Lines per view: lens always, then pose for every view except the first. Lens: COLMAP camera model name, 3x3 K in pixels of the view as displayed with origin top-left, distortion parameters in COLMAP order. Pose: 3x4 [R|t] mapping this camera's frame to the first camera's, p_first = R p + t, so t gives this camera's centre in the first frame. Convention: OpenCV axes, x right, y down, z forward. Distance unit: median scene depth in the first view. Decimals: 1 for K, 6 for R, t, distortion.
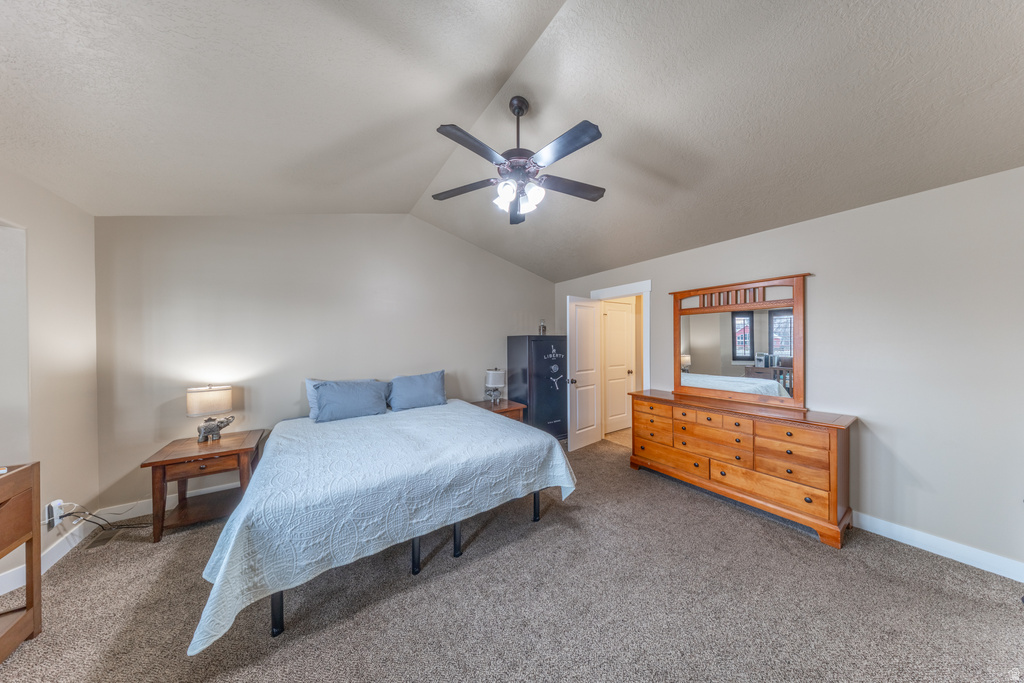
lens RADIAL K [[297.0, 0, 515.0], [0, 297.0, 341.8], [0, 0, 1]] dist [0.004103, -0.001452]
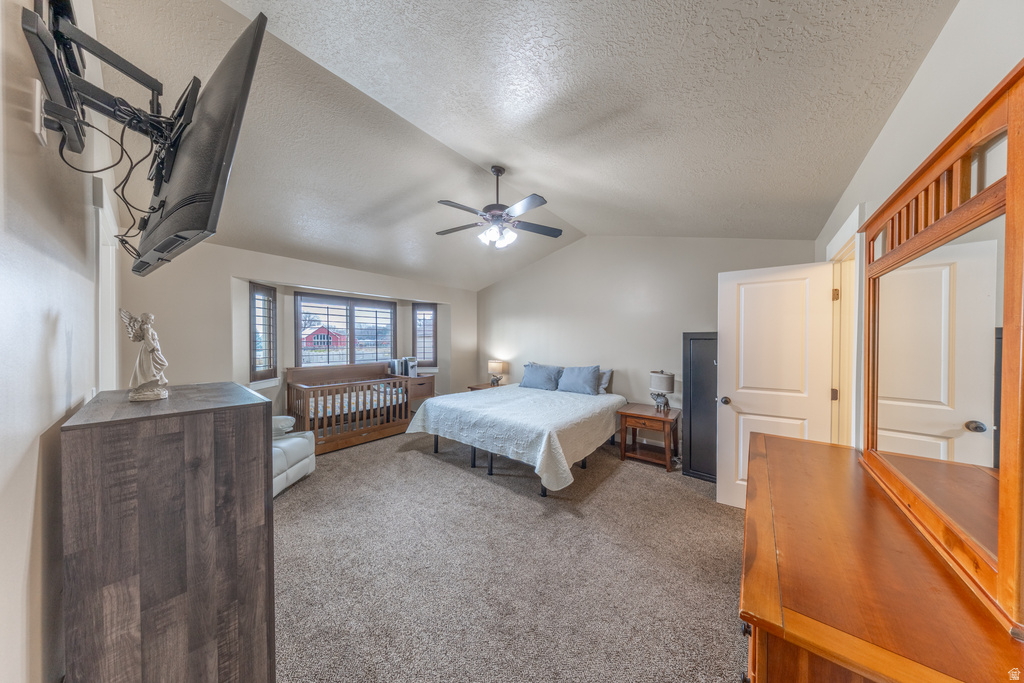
lens RADIAL K [[297.0, 0, 515.0], [0, 297.0, 341.7], [0, 0, 1]] dist [0.004103, -0.001452]
pose [[0.280462, 0.009423, -0.959819, 1.312637], [-0.007764, 0.999941, 0.007549, -0.002927], [0.959834, 0.005335, 0.280519, 0.660314]]
